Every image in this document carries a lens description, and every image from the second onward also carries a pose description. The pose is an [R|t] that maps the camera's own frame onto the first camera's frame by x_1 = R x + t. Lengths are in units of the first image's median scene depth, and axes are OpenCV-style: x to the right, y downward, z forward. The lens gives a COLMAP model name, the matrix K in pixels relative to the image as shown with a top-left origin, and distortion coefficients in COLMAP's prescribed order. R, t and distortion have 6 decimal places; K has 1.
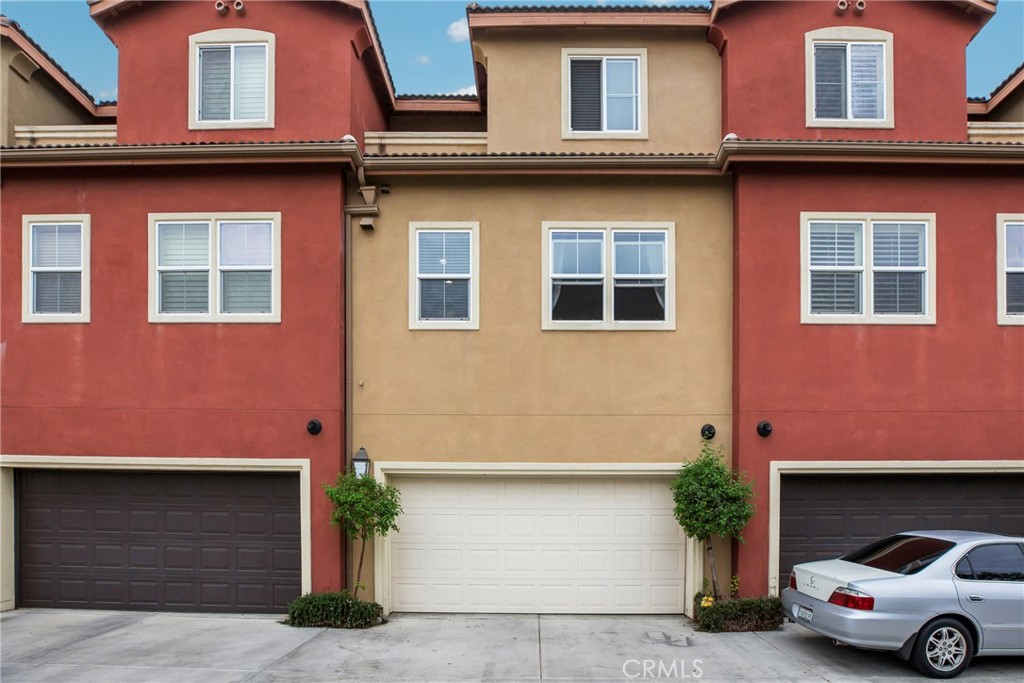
lens RADIAL K [[545.8, 0, 508.0], [0, 545.8, 320.1], [0, 0, 1]] dist [-0.031728, 0.008078]
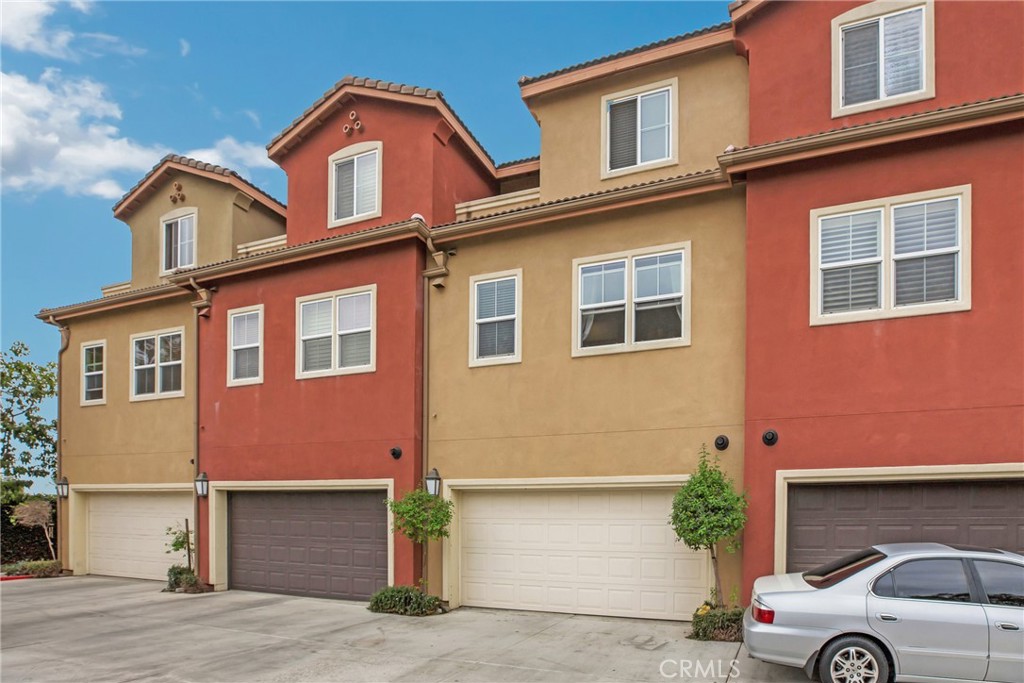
lens RADIAL K [[491.1, 0, 515.4], [0, 491.1, 341.6], [0, 0, 1]] dist [-0.024312, 0.000924]
pose [[0.946399, -0.108145, -0.304358, 0.257857], [0.103322, 0.994134, -0.031959, 0.006328], [0.306029, -0.001201, 0.952021, 0.010992]]
